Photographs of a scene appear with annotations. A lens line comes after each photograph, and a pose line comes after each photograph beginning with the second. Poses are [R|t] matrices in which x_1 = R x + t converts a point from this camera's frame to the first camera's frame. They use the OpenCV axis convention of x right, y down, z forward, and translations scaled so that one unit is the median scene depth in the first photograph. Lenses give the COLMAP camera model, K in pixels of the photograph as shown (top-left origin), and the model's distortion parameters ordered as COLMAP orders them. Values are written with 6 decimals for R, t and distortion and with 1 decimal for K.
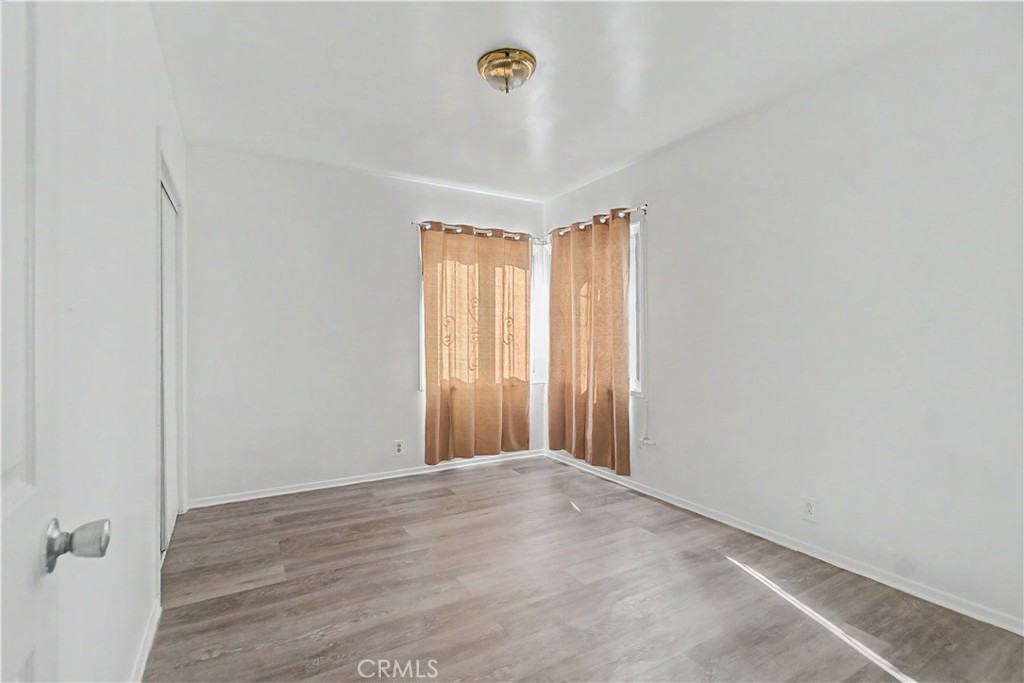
lens RADIAL K [[471.1, 0, 512.0], [0, 471.1, 341.5], [0, 0, 1]] dist [0.000585, 0.000174]
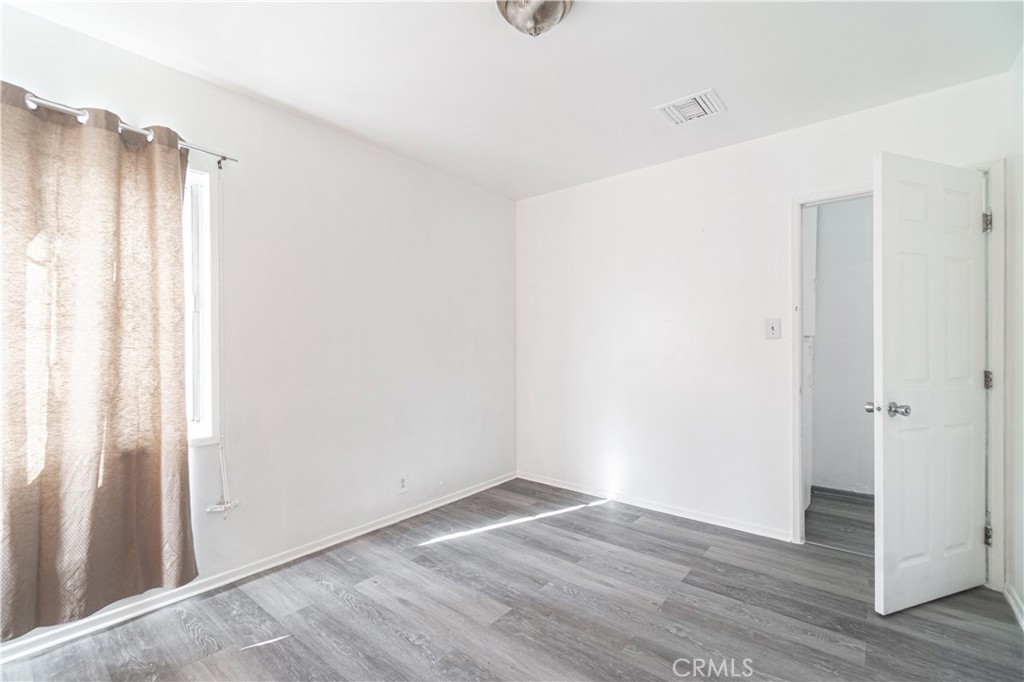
lens RADIAL K [[455.8, 0, 495.9], [0, 455.8, 341.7], [0, 0, 1]] dist [-0.057190, 0.018604]
pose [[-0.335326, 0.005175, 0.942088, -0.507895], [0.007684, 0.999967, -0.002758, -0.021086], [-0.942071, 0.006314, -0.335354, 0.968373]]
